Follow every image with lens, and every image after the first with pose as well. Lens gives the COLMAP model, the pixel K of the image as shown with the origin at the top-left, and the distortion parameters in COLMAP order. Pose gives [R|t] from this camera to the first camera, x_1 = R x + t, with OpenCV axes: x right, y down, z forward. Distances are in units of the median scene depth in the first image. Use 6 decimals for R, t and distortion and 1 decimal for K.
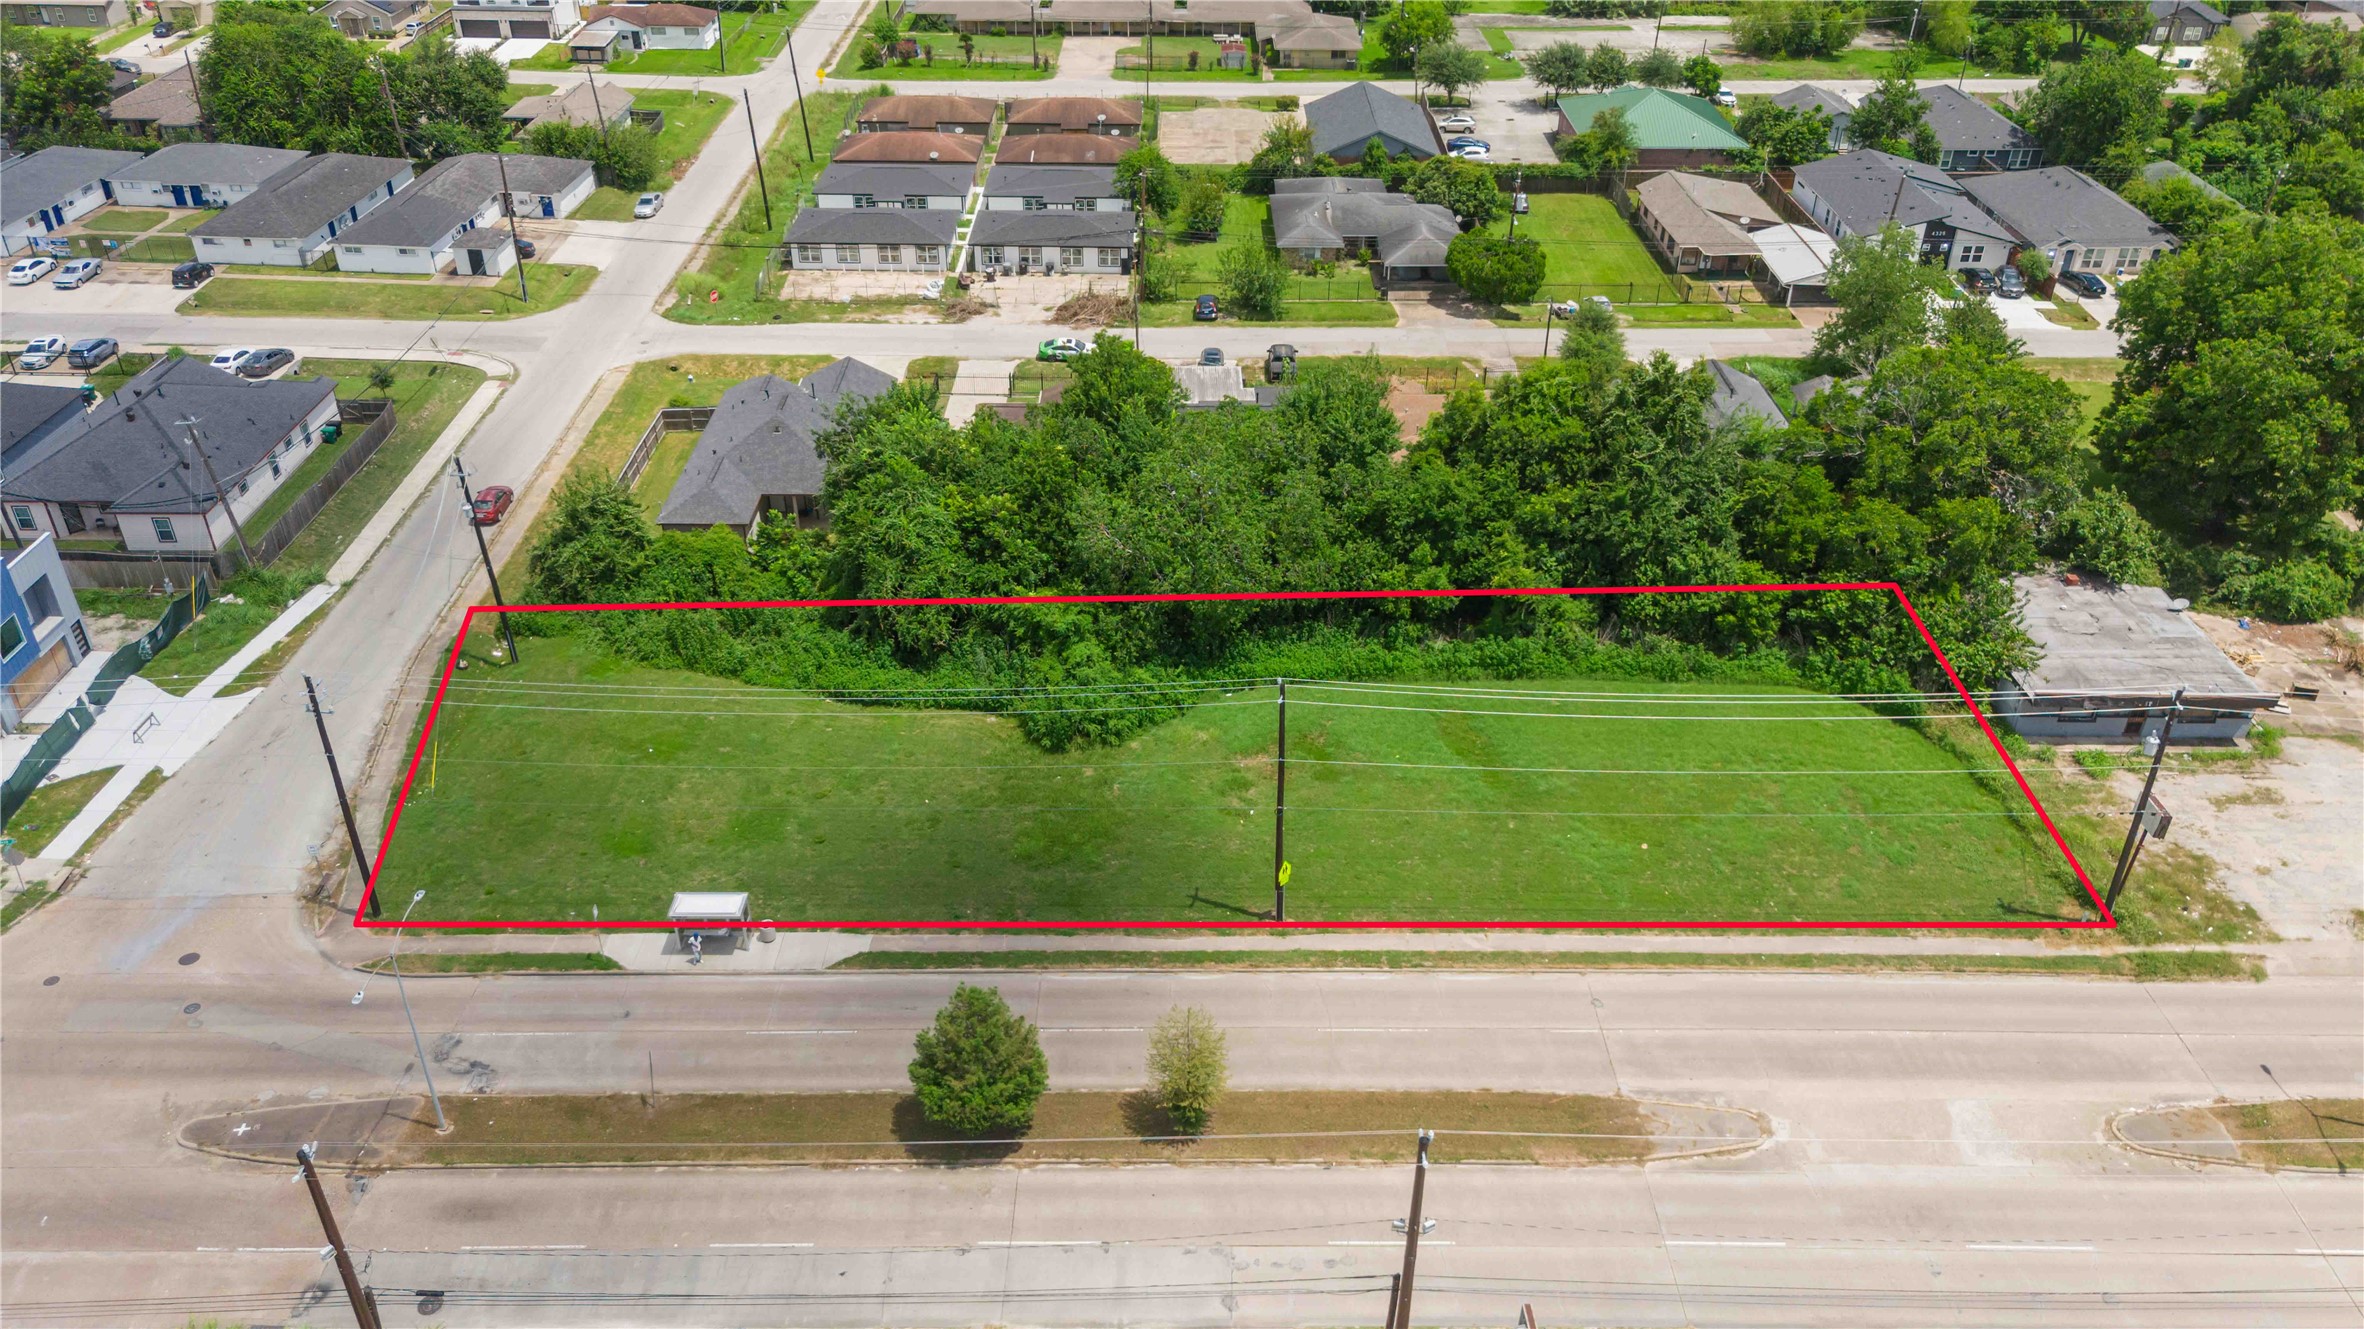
lens RADIAL K [[1740.1, 0, 1187.4], [0, 1740.1, 668.3], [0, 0, 1]] dist [0.072568, -0.071195]
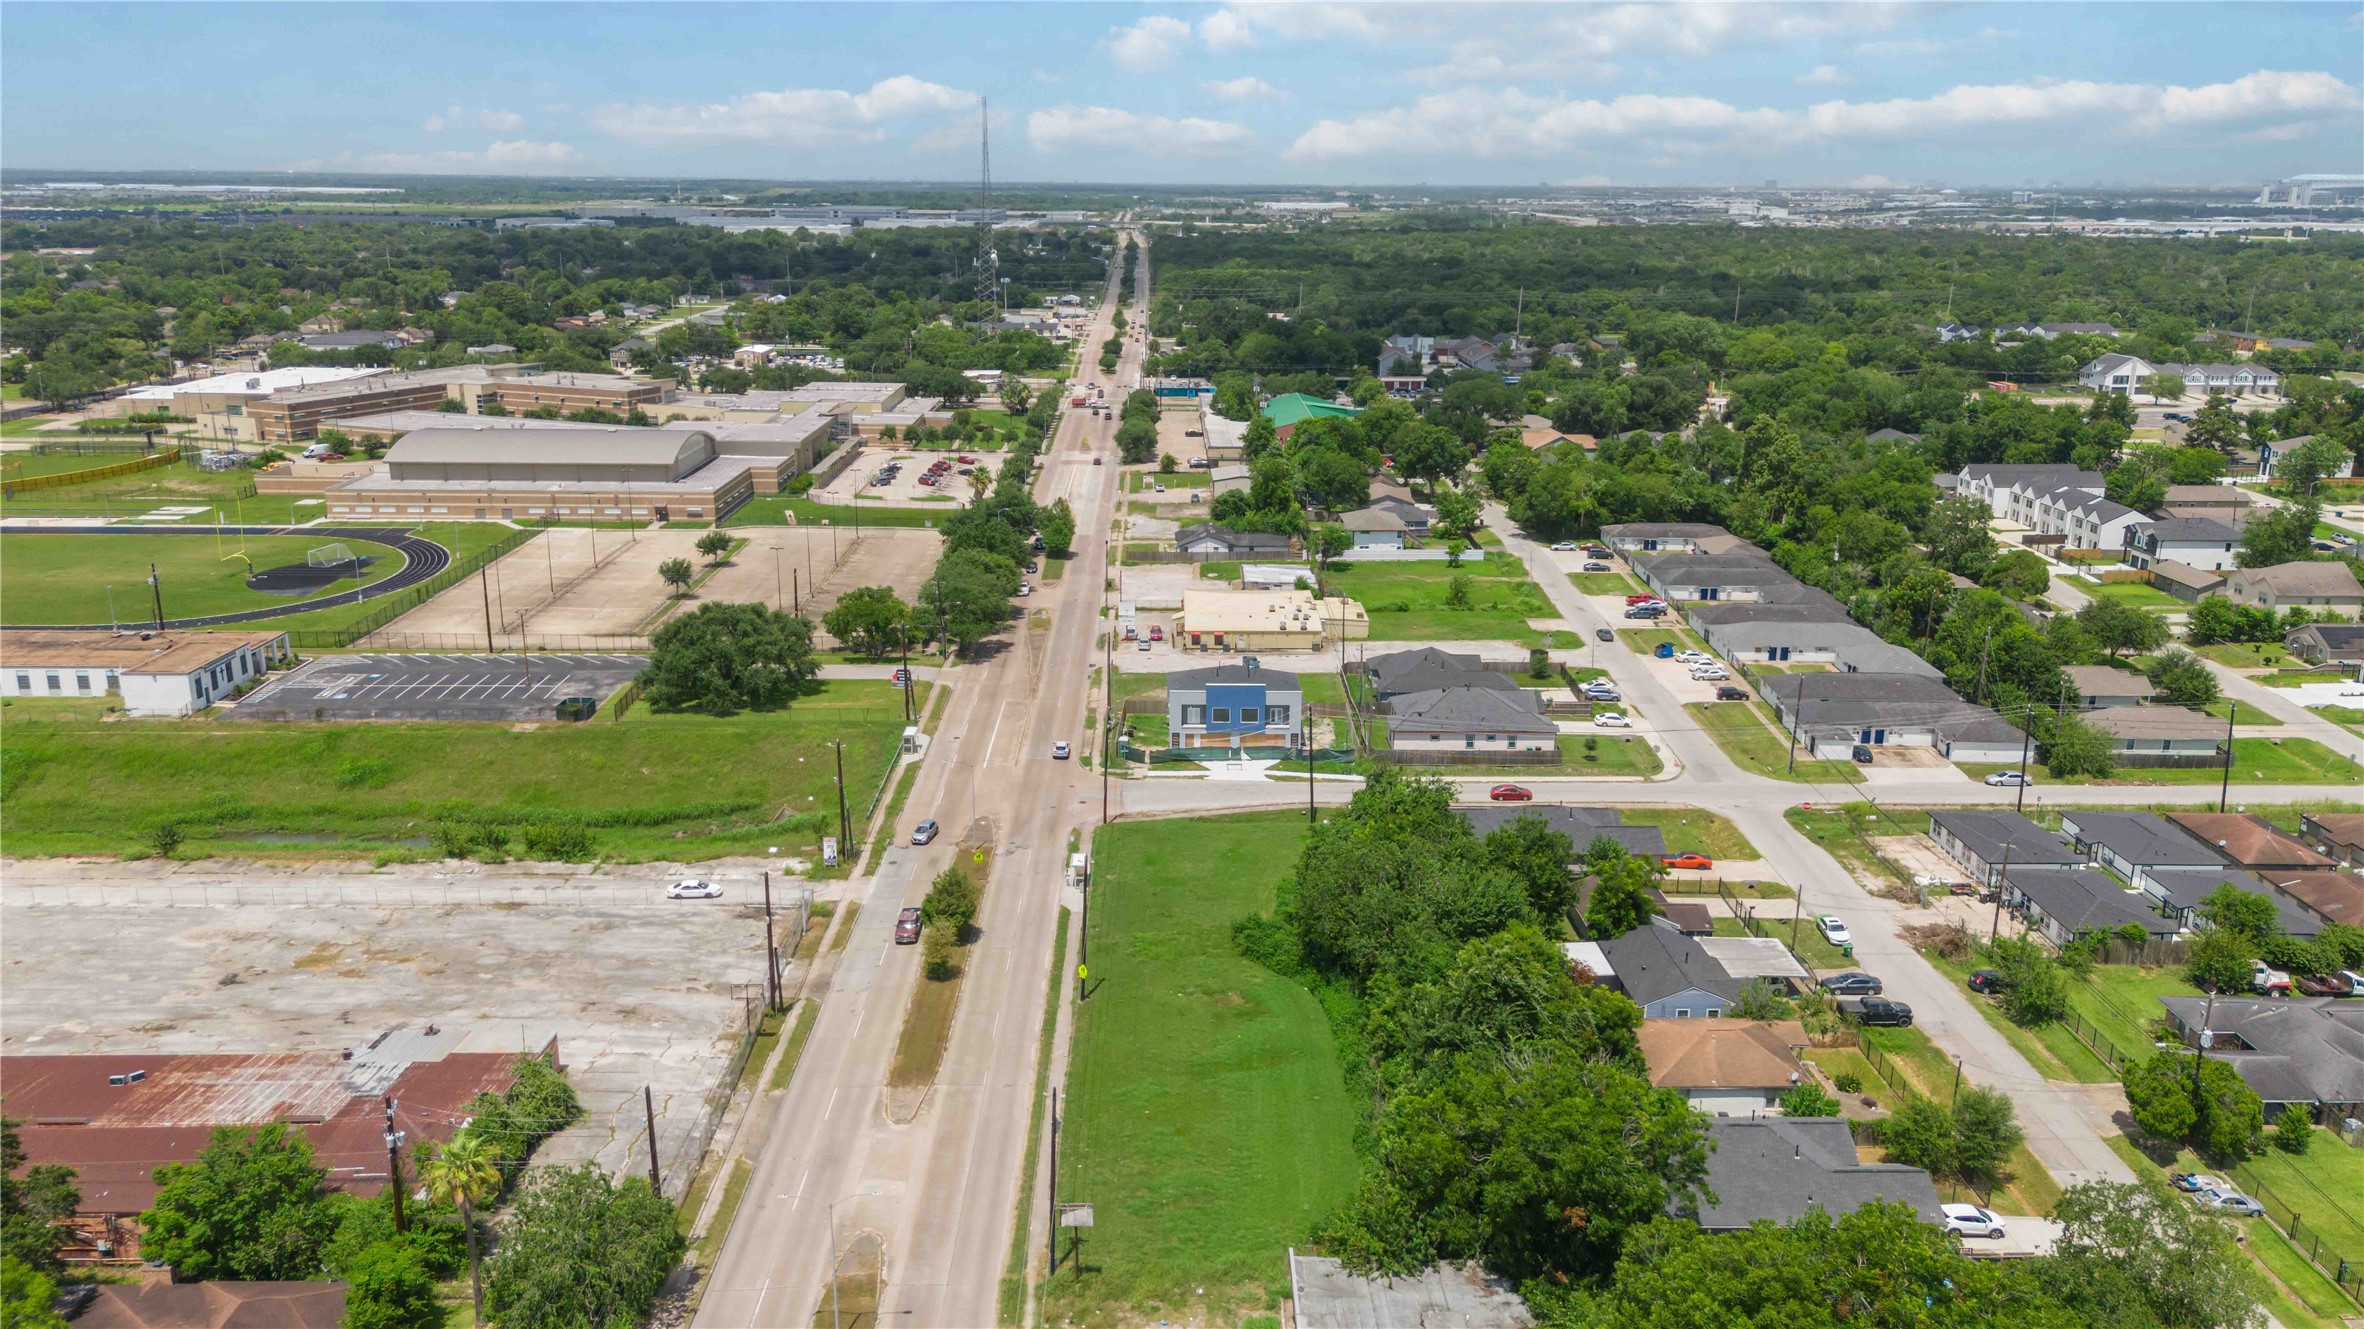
lens RADIAL K [[1740.1, 0, 1187.4], [0, 1740.1, 668.3], [0, 0, 1]] dist [0.072568, -0.071195]
pose [[0.012423, 0.263360, -0.964618, 1.299747], [-0.541393, 0.812830, 0.214947, -0.443114], [0.840678, 0.519567, 0.152679, 0.488488]]
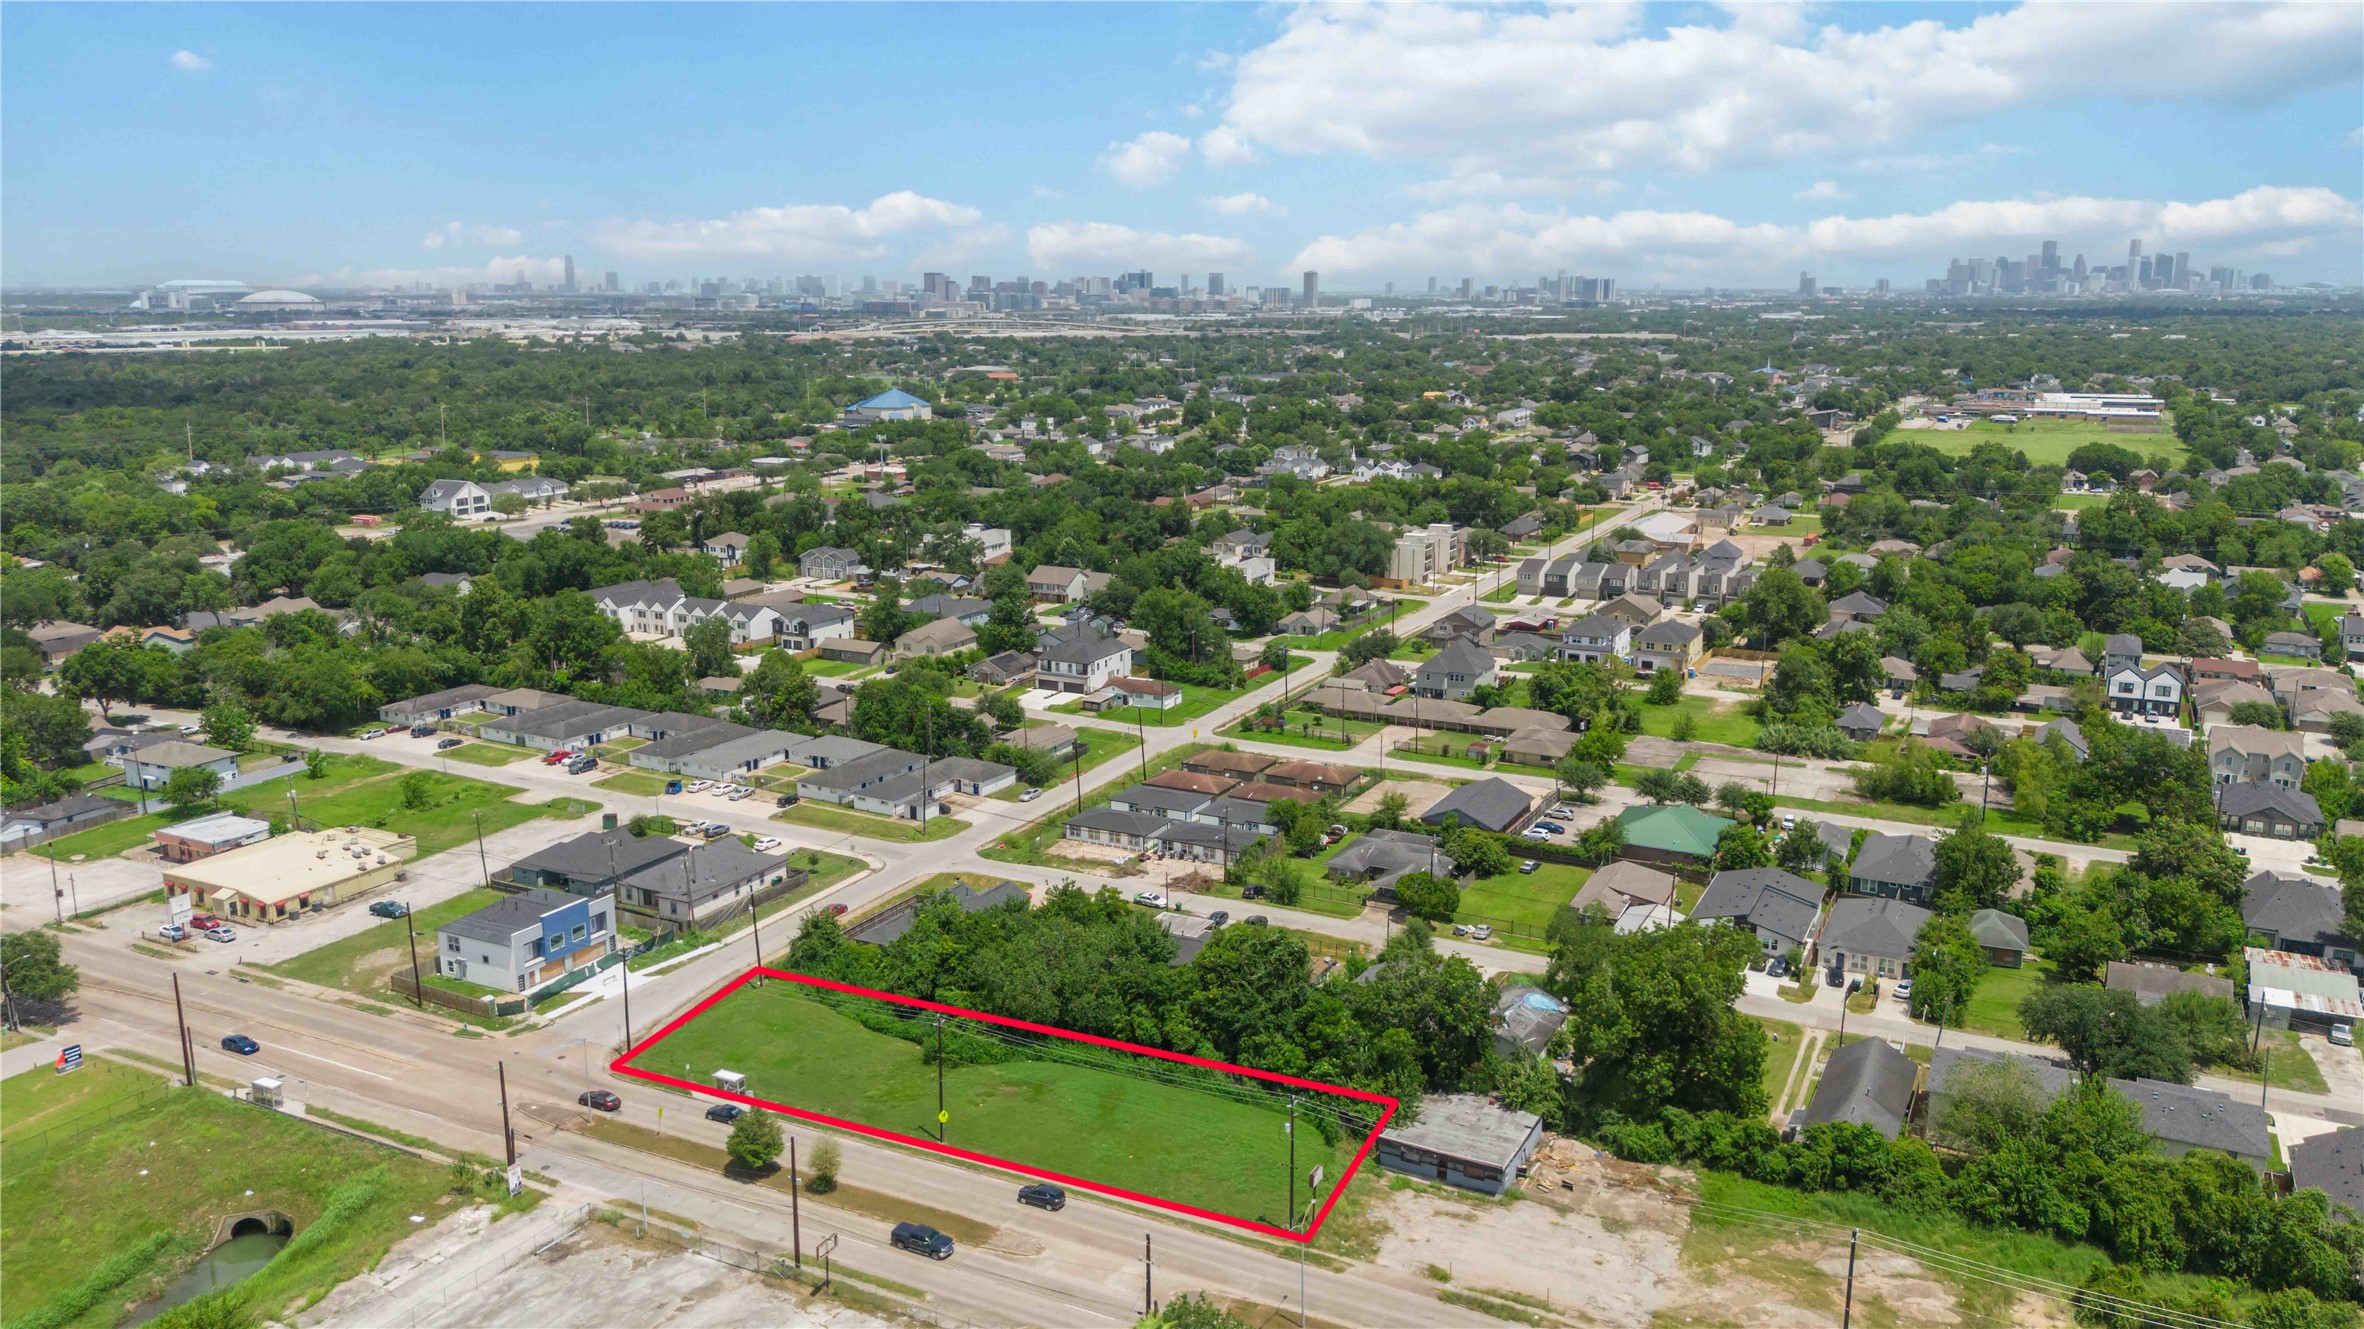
lens RADIAL K [[1738.5, 0, 1182.0], [0, 1738.5, 664.5], [0, 0, 1]] dist [0.121371, -0.202622]
pose [[0.885755, 0.090012, -0.455342, 0.940289], [-0.241163, 0.927452, -0.285784, 0.111909], [0.396584, 0.362946, 0.843203, -0.682835]]
